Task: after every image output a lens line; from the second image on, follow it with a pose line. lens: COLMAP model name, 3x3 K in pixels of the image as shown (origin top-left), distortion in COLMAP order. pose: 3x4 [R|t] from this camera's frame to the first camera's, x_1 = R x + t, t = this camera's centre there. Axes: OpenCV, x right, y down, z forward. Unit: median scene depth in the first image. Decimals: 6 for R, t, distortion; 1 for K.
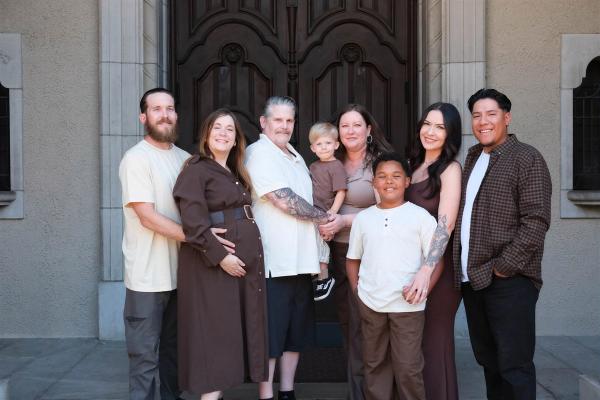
lens RADIAL K [[940.3, 0, 300.0], [0, 940.3, 200.0], [0, 0, 1]] dist [0.008584, 0.044605]
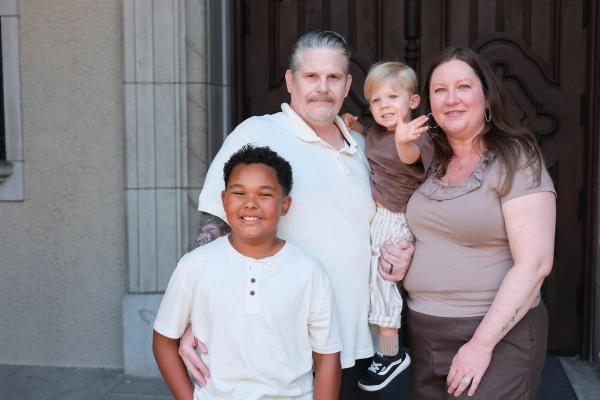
lens RADIAL K [[1019.4, 0, 299.3], [0, 1019.4, 207.7], [0, 0, 1]] dist [0.014941, 0.138656]
pose [[0.985867, 0.015631, -0.166798, 0.041013], [-0.002643, 0.996965, 0.077806, -0.035770], [0.167507, -0.076265, 0.982917, 0.276161]]
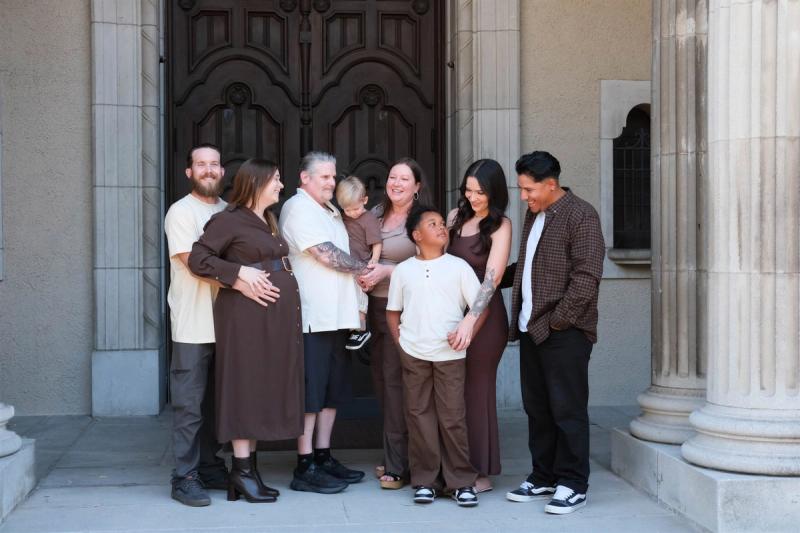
lens RADIAL K [[1253.8, 0, 400.0], [0, 1253.8, 266.5], [0, 0, 1]] dist [0.008584, 0.044605]
pose [[0.994880, -0.001304, 0.101057, -0.043471], [0.001499, 0.999997, -0.001856, 0.009438], [-0.101054, 0.001998, 0.994879, -0.206939]]
